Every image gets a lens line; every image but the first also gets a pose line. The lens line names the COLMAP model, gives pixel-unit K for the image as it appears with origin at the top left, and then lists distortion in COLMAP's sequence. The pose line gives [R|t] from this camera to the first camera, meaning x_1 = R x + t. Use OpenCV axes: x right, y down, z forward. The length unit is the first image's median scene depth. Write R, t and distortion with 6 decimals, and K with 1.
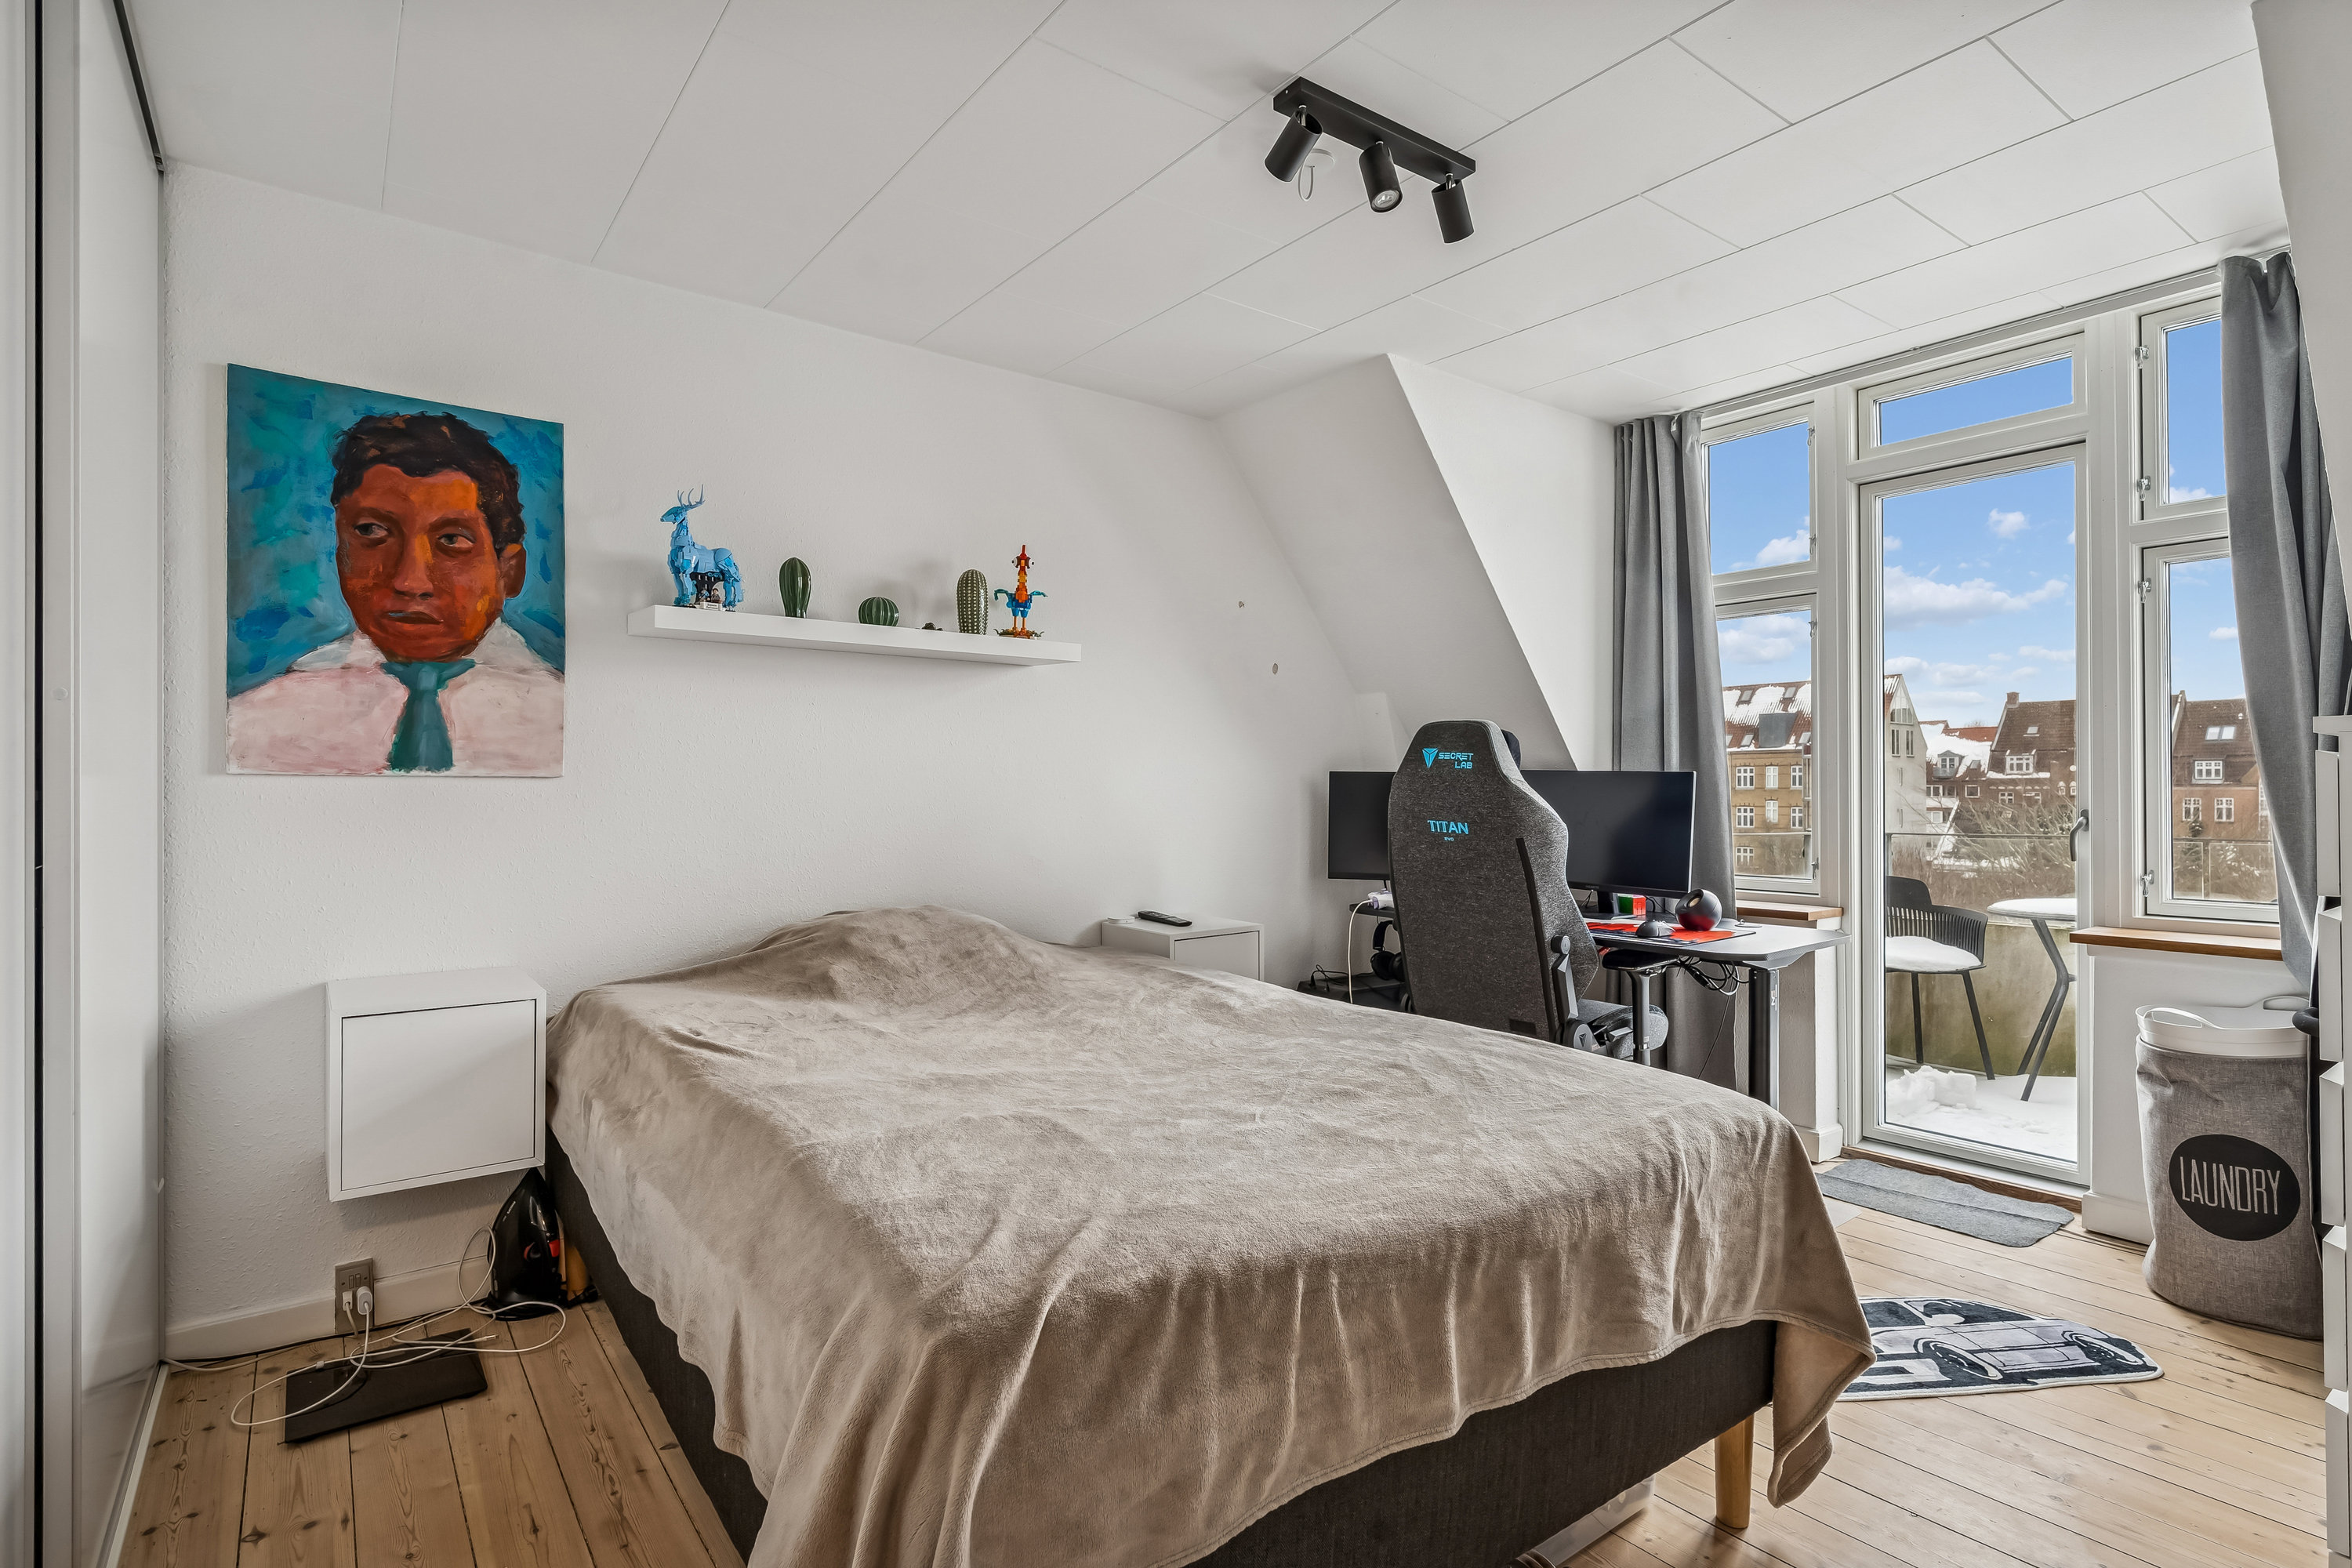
lens RADIAL K [[1207.4, 0, 1198.3], [0, 1207.4, 782.7], [0, 0, 1]] dist [0.000490, 0.000455]
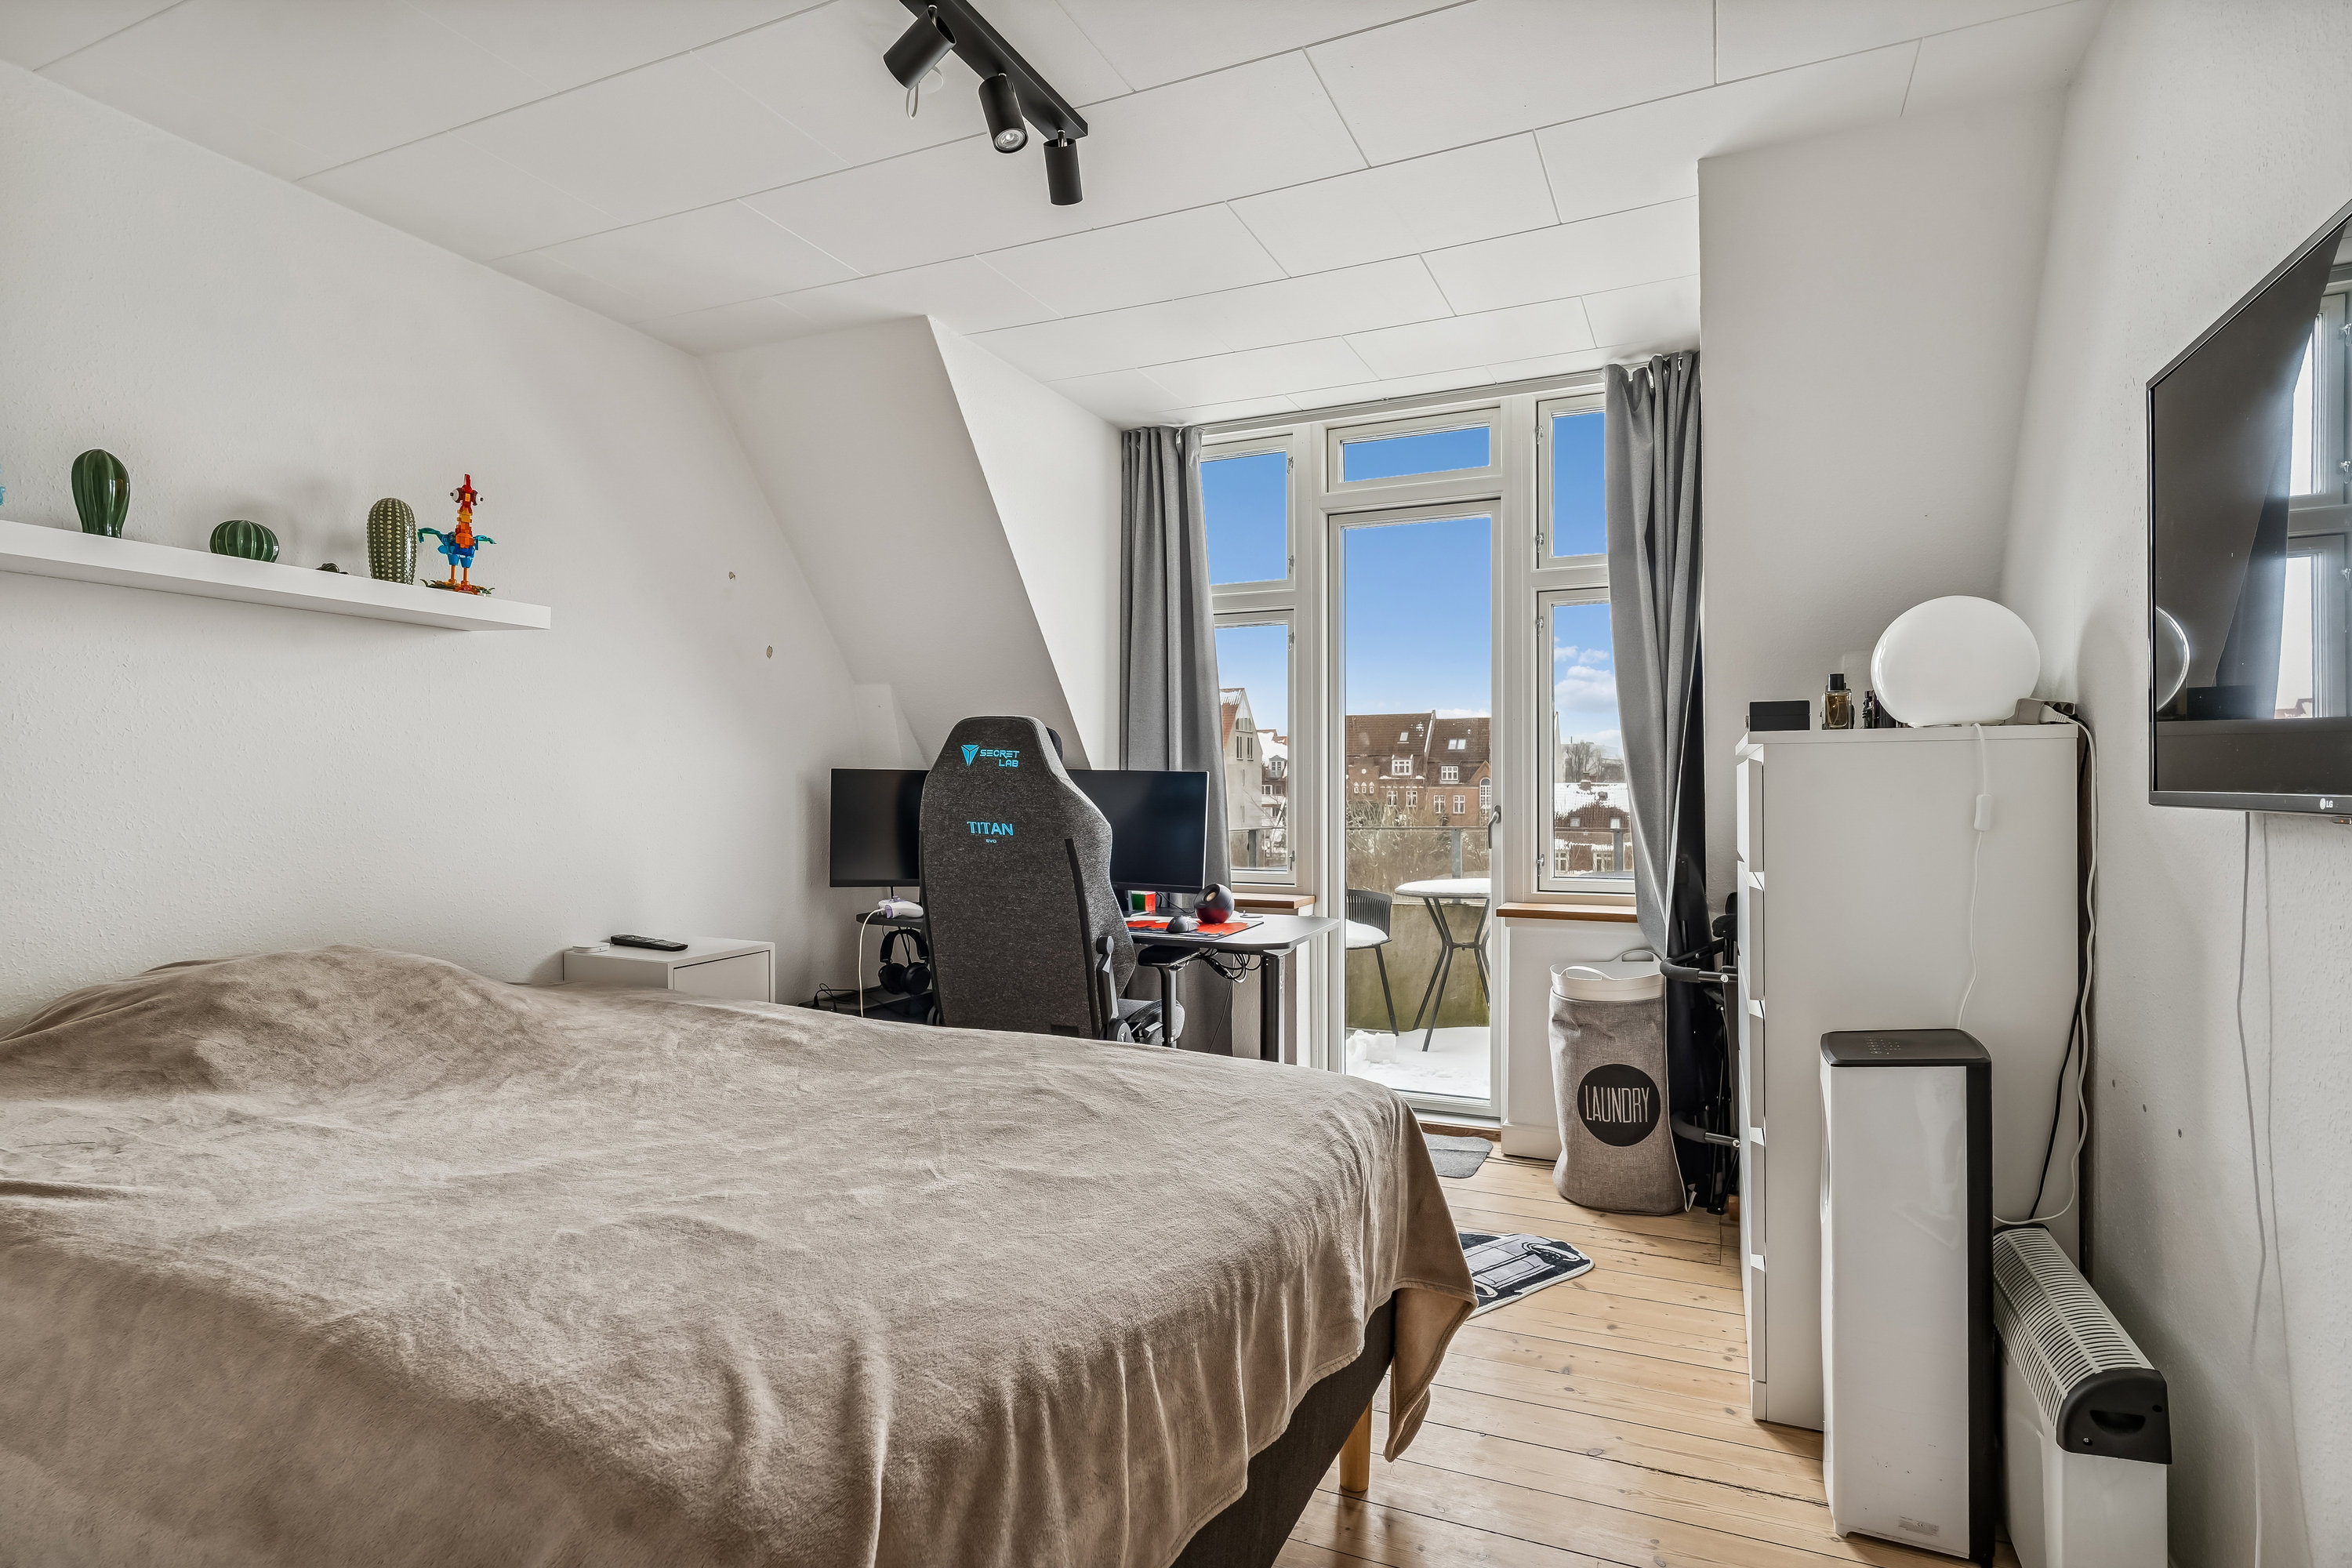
lens RADIAL K [[1207.4, 0, 1171.2], [0, 1207.4, 790.6], [0, 0, 1]] dist [0.000490, 0.000455]
pose [[0.875536, -0.000743, 0.483153, -0.144090], [-0.002833, 0.999974, 0.006673, 0.000435], [-0.483145, -0.007211, 0.875511, 0.115249]]
